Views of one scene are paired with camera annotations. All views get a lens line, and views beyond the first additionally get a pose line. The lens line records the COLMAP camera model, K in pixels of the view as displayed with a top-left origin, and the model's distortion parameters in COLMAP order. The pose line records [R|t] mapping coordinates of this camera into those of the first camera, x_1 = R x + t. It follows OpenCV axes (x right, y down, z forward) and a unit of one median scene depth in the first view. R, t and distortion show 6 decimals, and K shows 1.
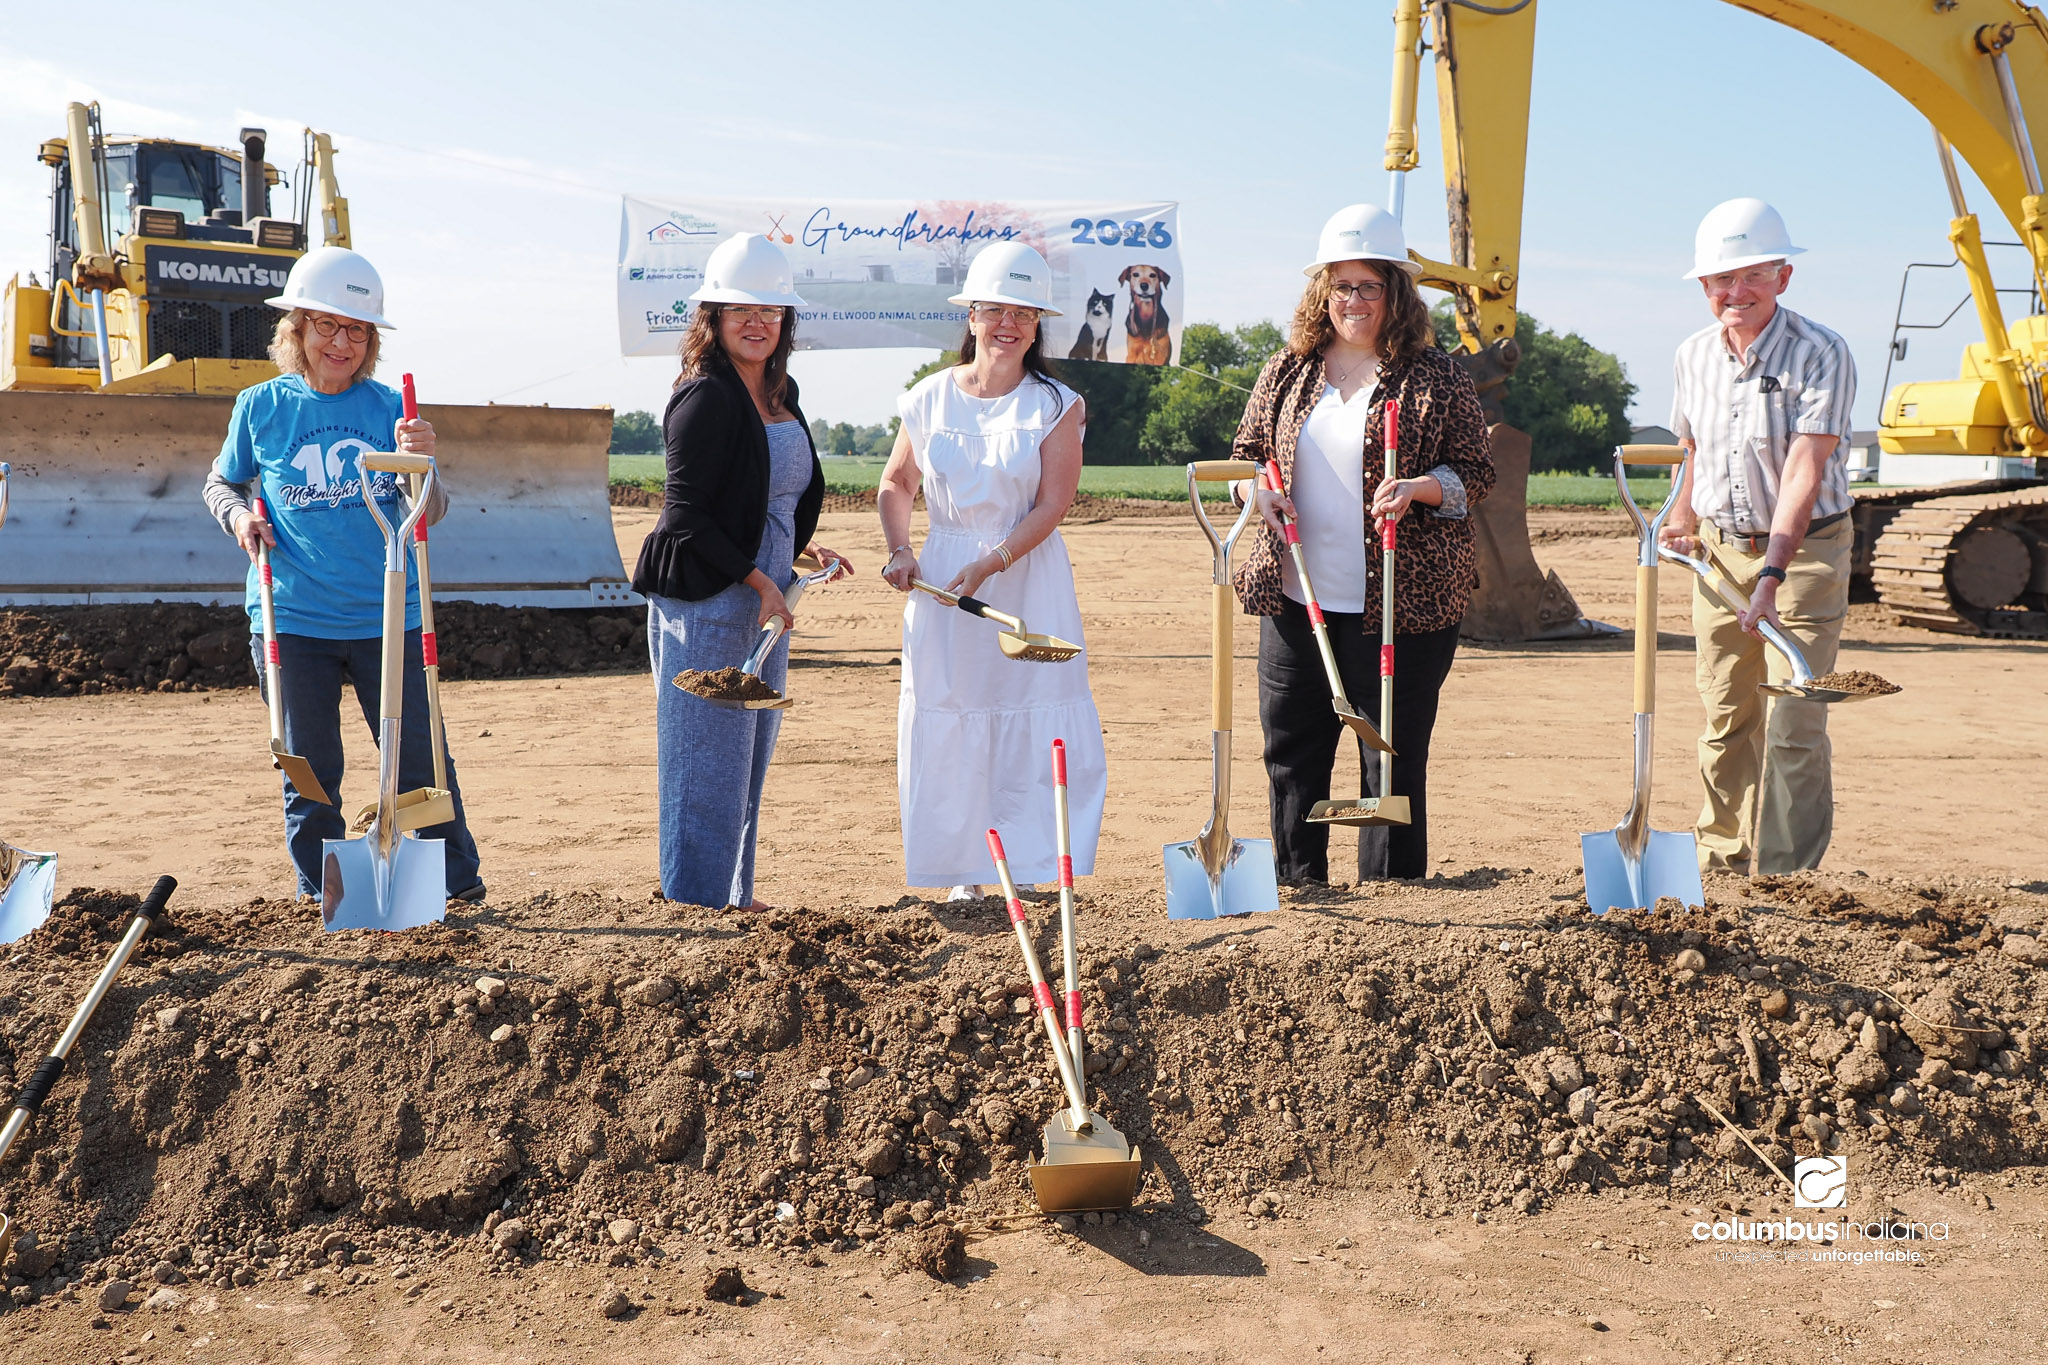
lens RADIAL K [[1753.9, 0, 1029.9], [0, 1753.9, 666.6], [0, 0, 1]] dist [0.007091, -0.002601]
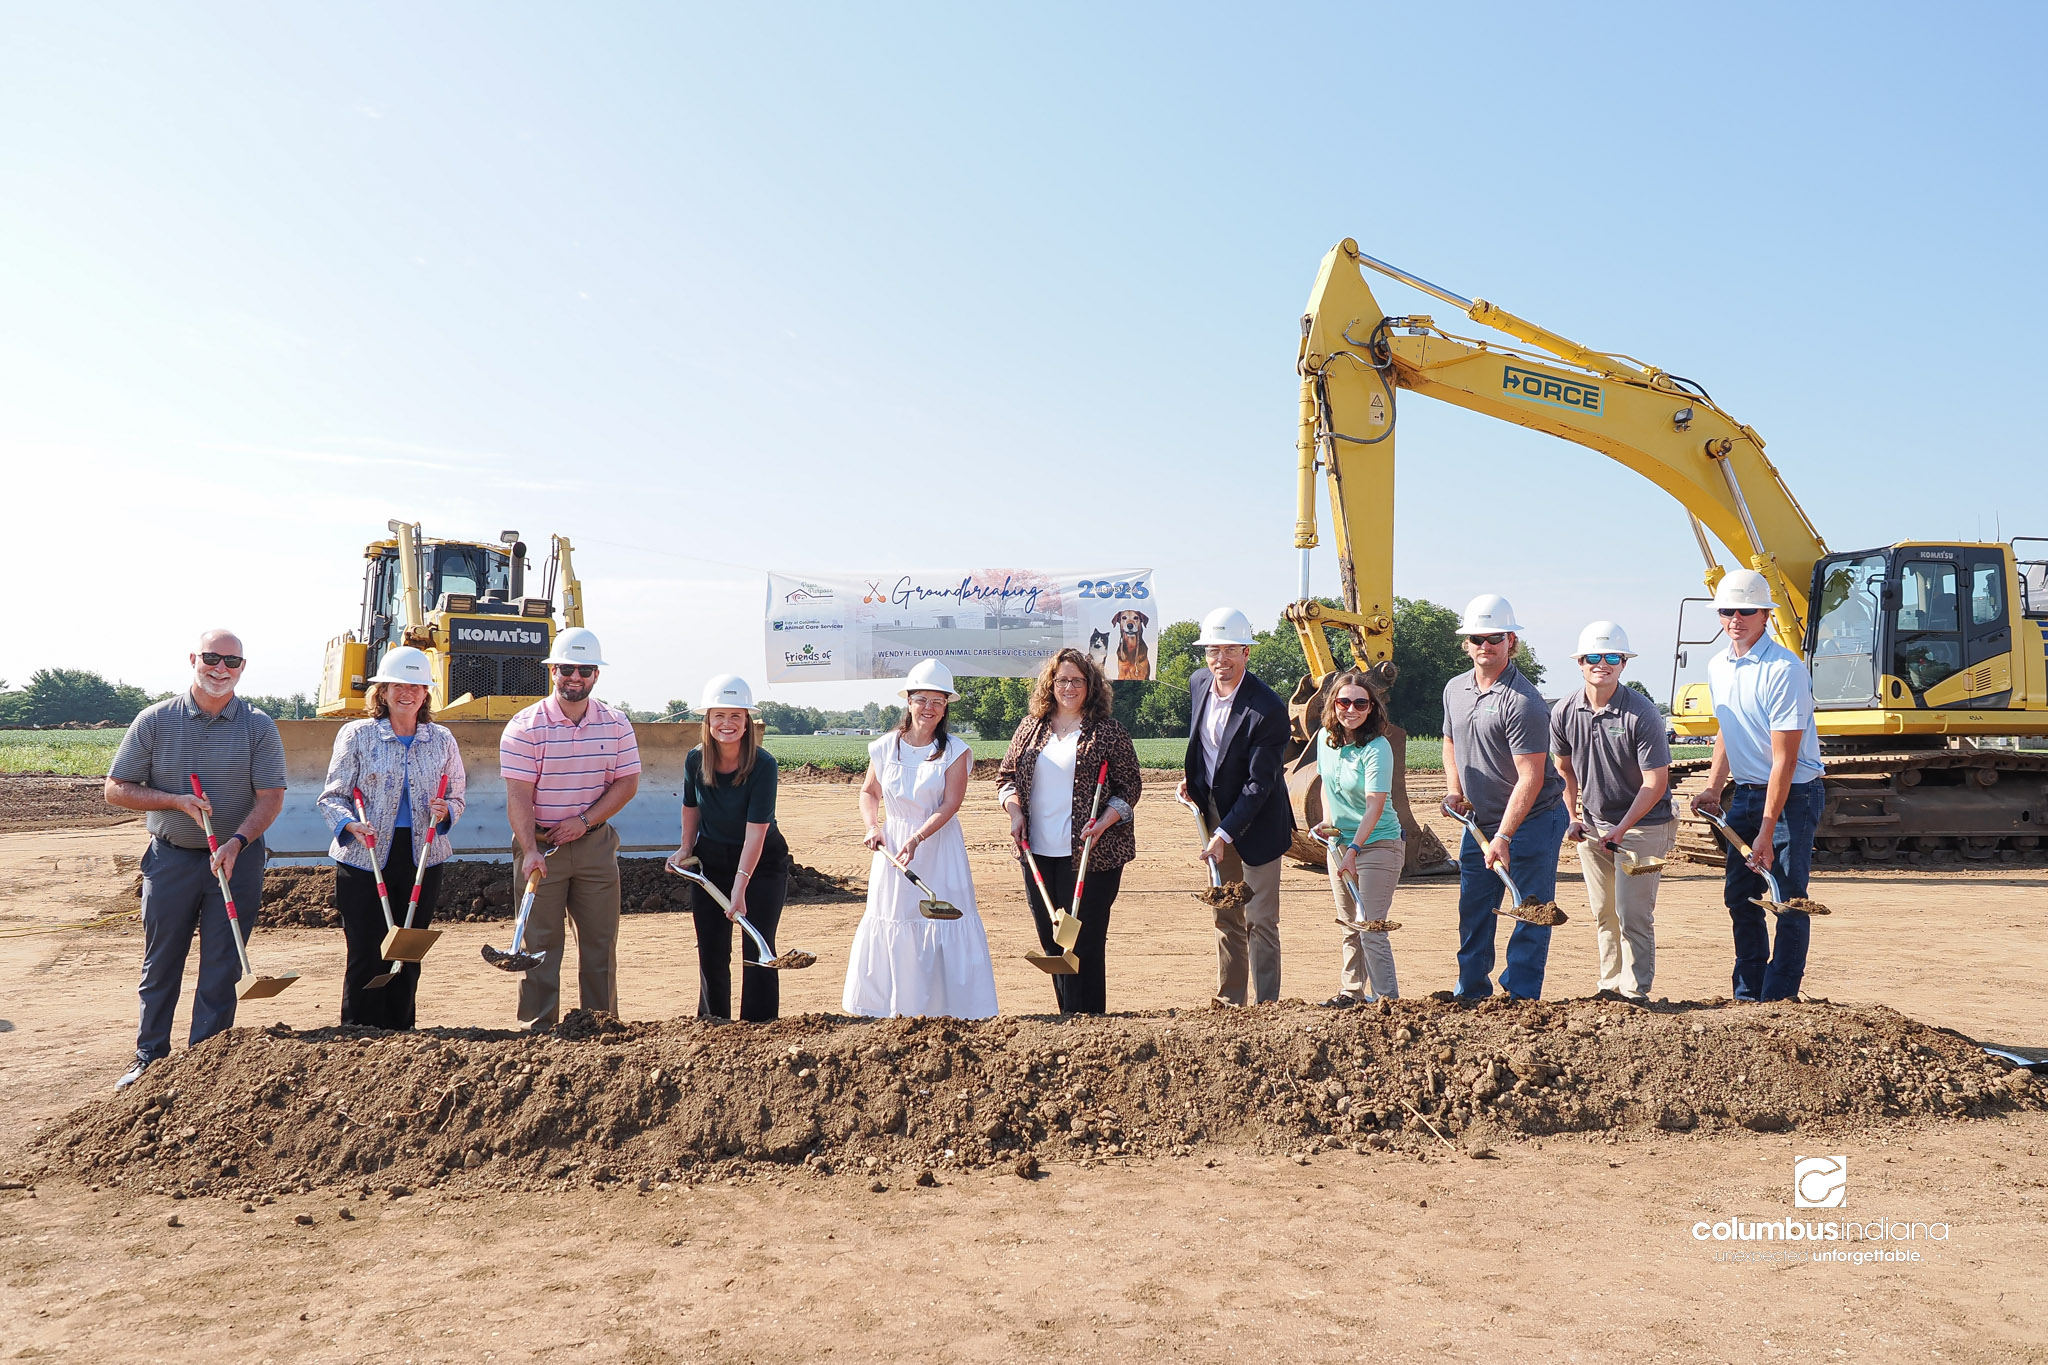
lens RADIAL K [[1465.7, 0, 1021.8], [0, 1465.7, 683.2], [0, 0, 1]] dist [-0.003659, 0.001344]
pose [[0.999759, -0.015197, -0.015848, -0.016572], [0.012624, 0.988390, -0.151414, 0.023379], [0.017965, 0.151177, 0.988343, -0.708886]]
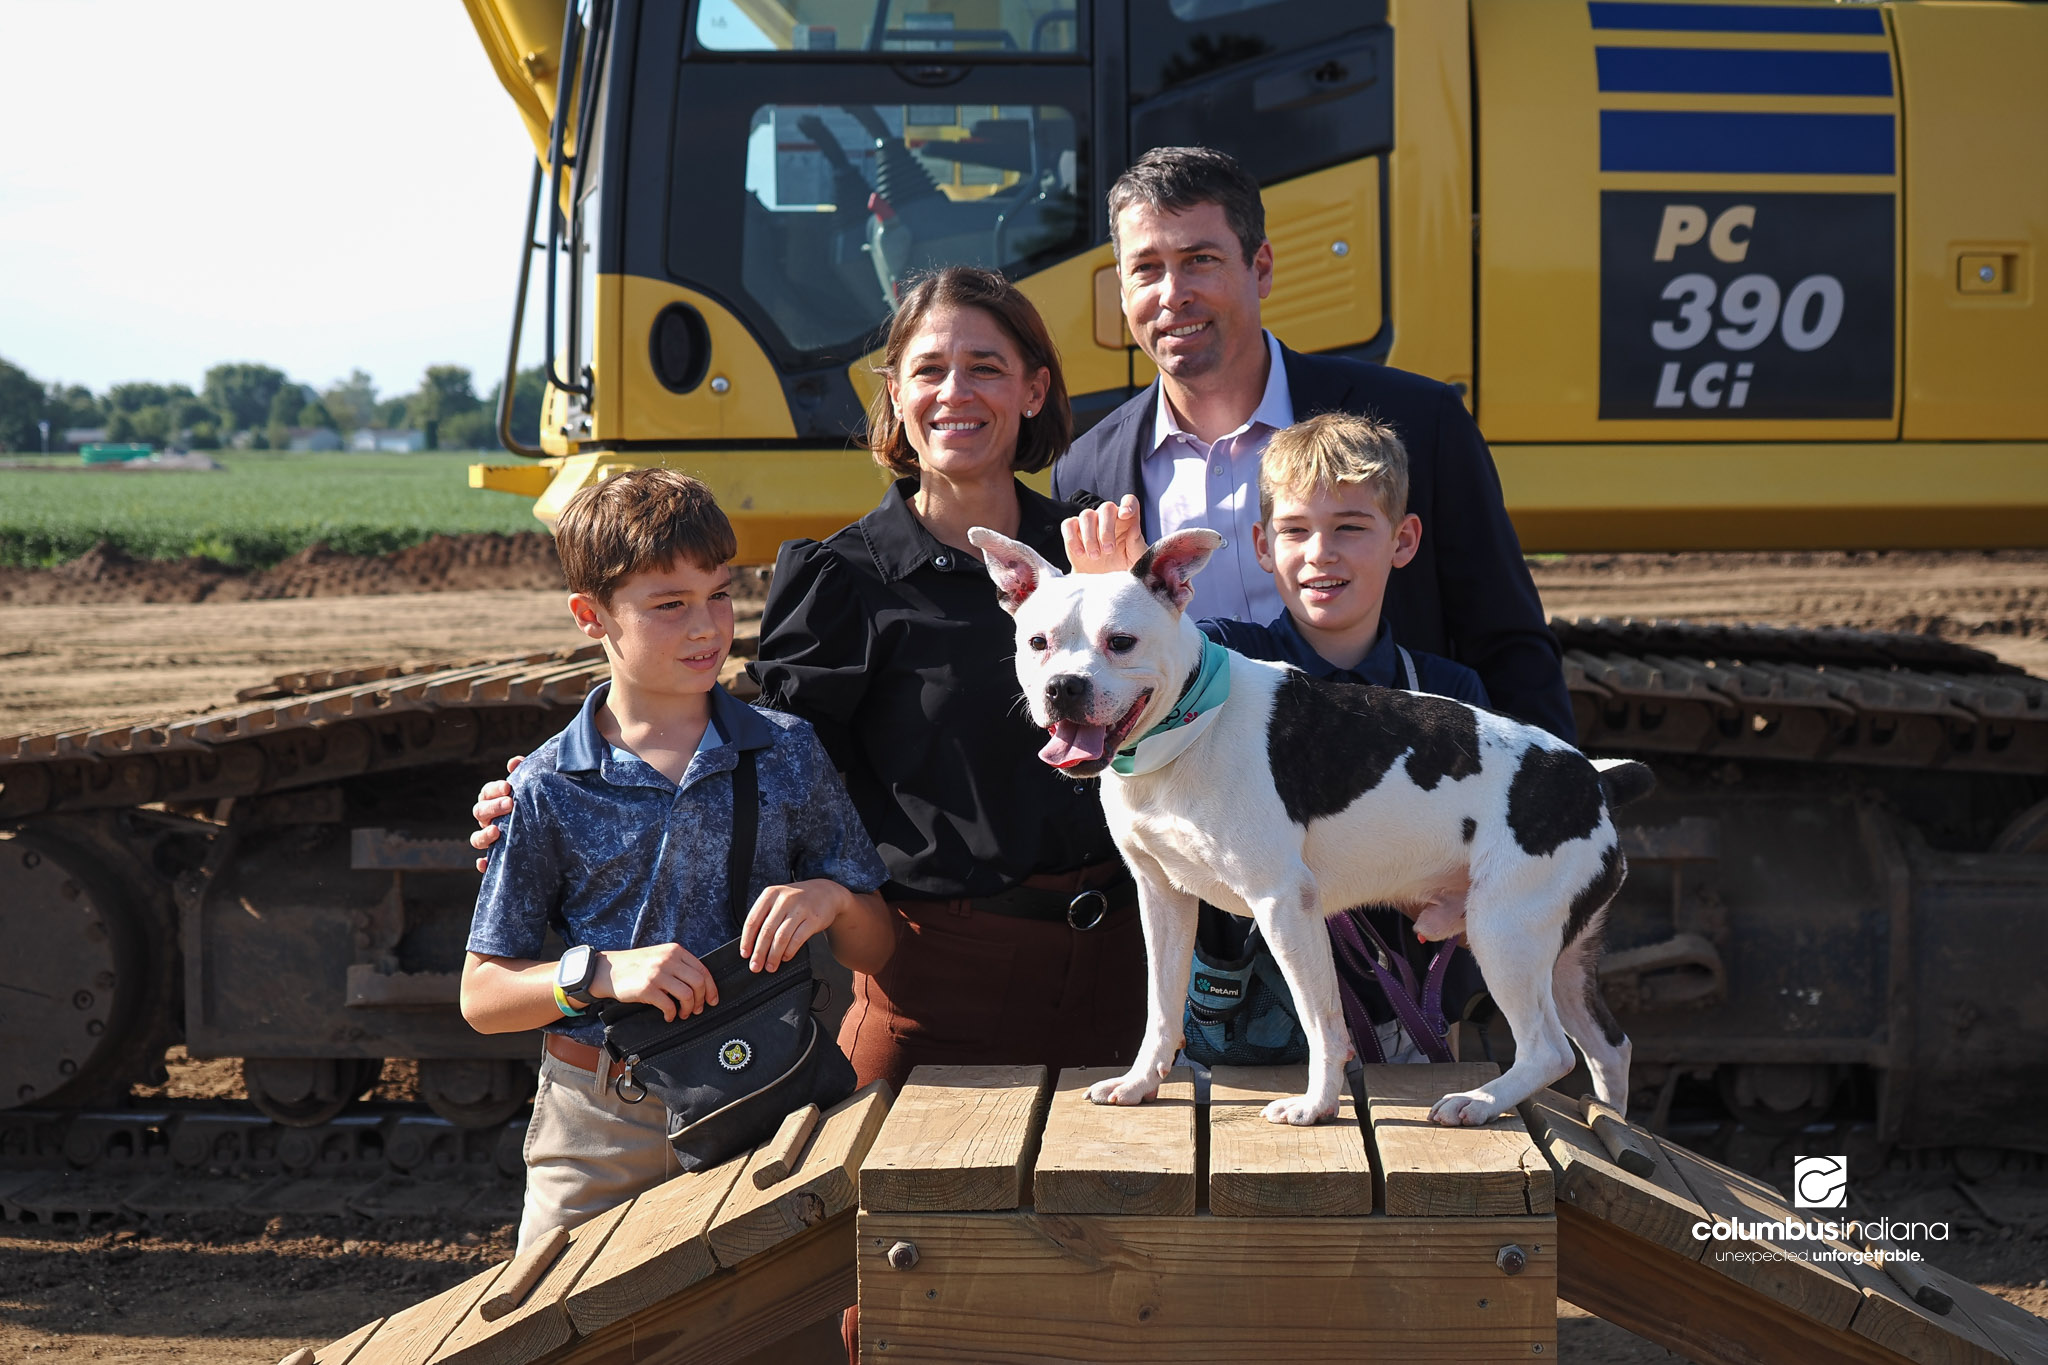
lens RADIAL K [[3579.9, 0, 997.0], [0, 3579.9, 691.0], [0, 0, 1]] dist [-0.010030, -0.004709]
pose [[0.993829, -0.013745, -0.110065, 3.292026], [0.008381, 0.998761, -0.049047, -0.306452], [0.110602, 0.047822, 0.992714, 1.802100]]
